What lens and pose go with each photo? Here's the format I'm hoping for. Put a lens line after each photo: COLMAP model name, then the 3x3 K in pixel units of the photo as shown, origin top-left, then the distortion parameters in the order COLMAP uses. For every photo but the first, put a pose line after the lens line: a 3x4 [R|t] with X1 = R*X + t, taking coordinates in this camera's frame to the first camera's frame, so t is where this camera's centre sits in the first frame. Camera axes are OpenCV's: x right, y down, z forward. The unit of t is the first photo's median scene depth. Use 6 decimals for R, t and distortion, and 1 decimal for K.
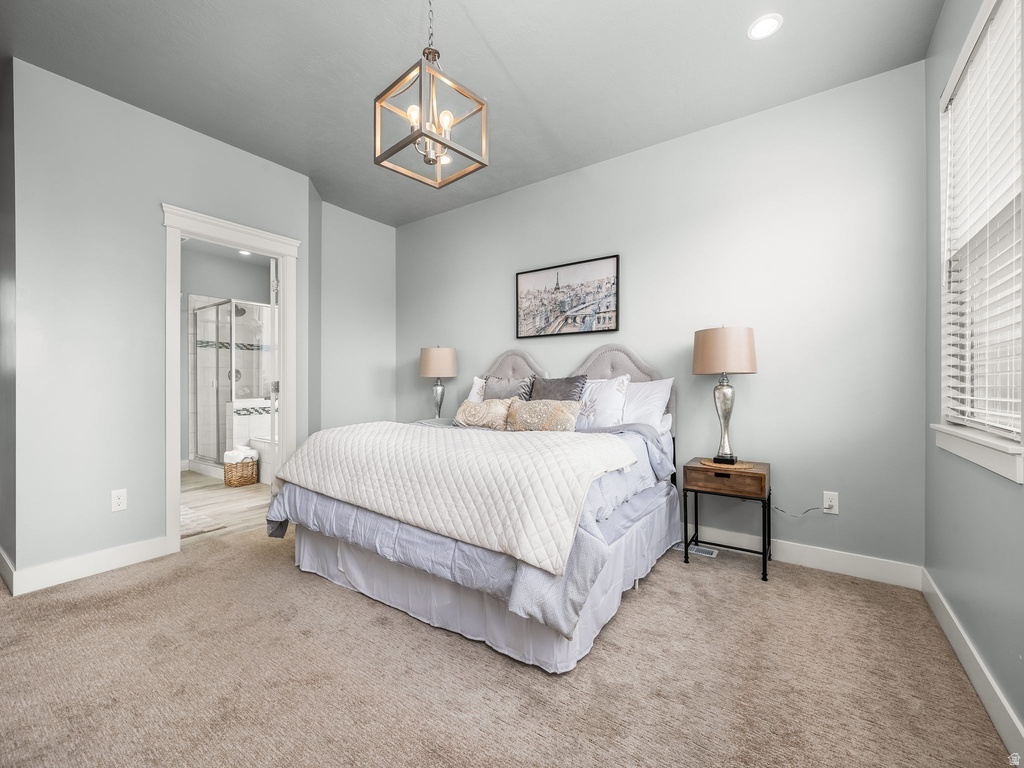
lens RADIAL K [[434.4, 0, 507.3], [0, 434.4, 385.2], [0, 0, 1]] dist [0.000812, -0.000307]
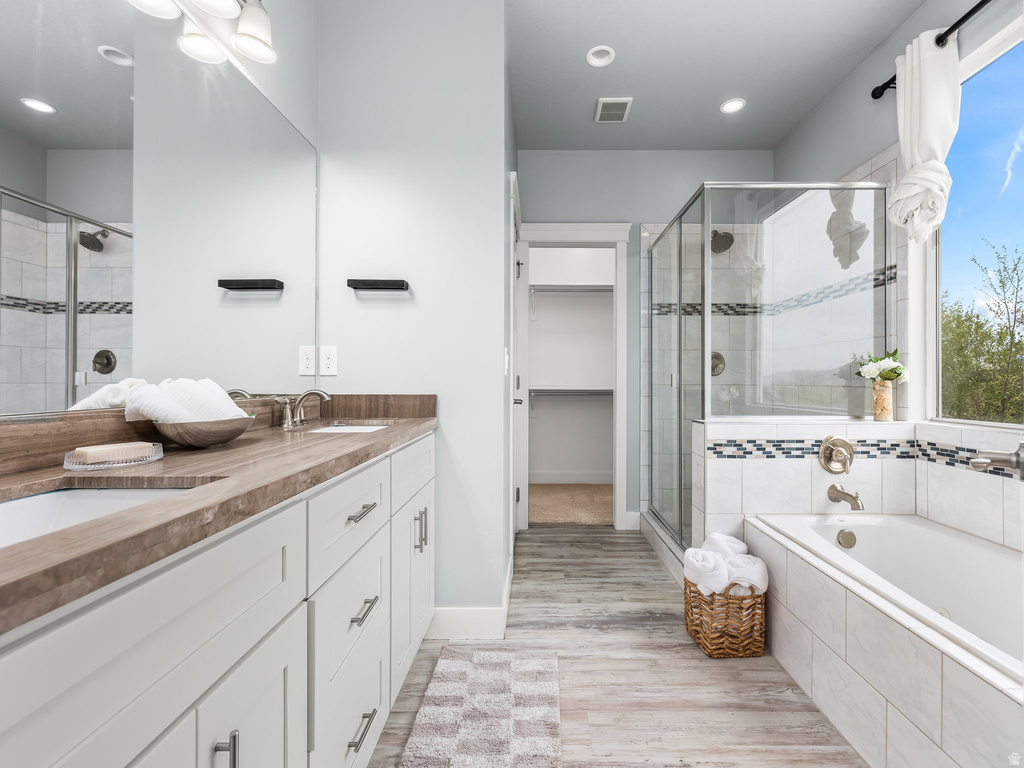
lens RADIAL K [[437.2, 0, 534.8], [0, 437.2, 385.1], [0, 0, 1]] dist [0.013408, -0.000061]
pose [[0.581609, 0.016894, -0.813293, -0.365777], [-0.008459, 0.999856, 0.014720, -0.002546], [0.813424, -0.001681, 0.581668, 0.589594]]
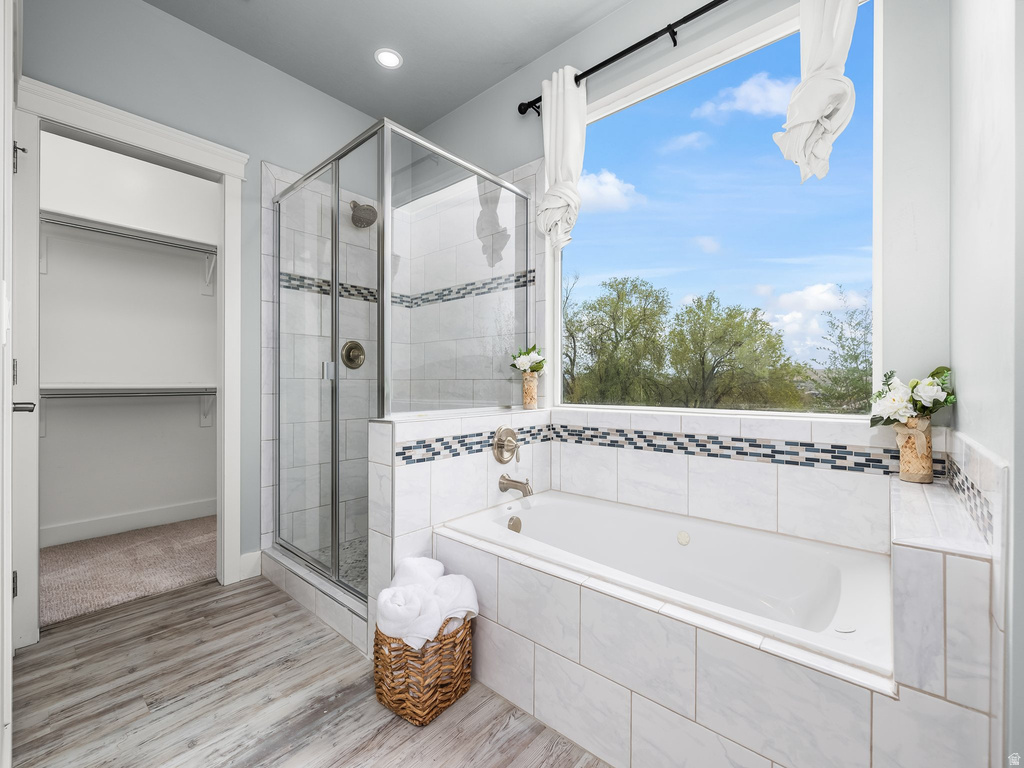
lens RADIAL K [[434.4, 0, 507.3], [0, 434.4, 385.2], [0, 0, 1]] dist [0.000812, -0.000307]
pose [[0.994679, 0.010073, -0.102528, -0.484856], [-0.009862, 0.999948, 0.002562, 0.008401], [0.102549, -0.001537, 0.994727, 0.647193]]
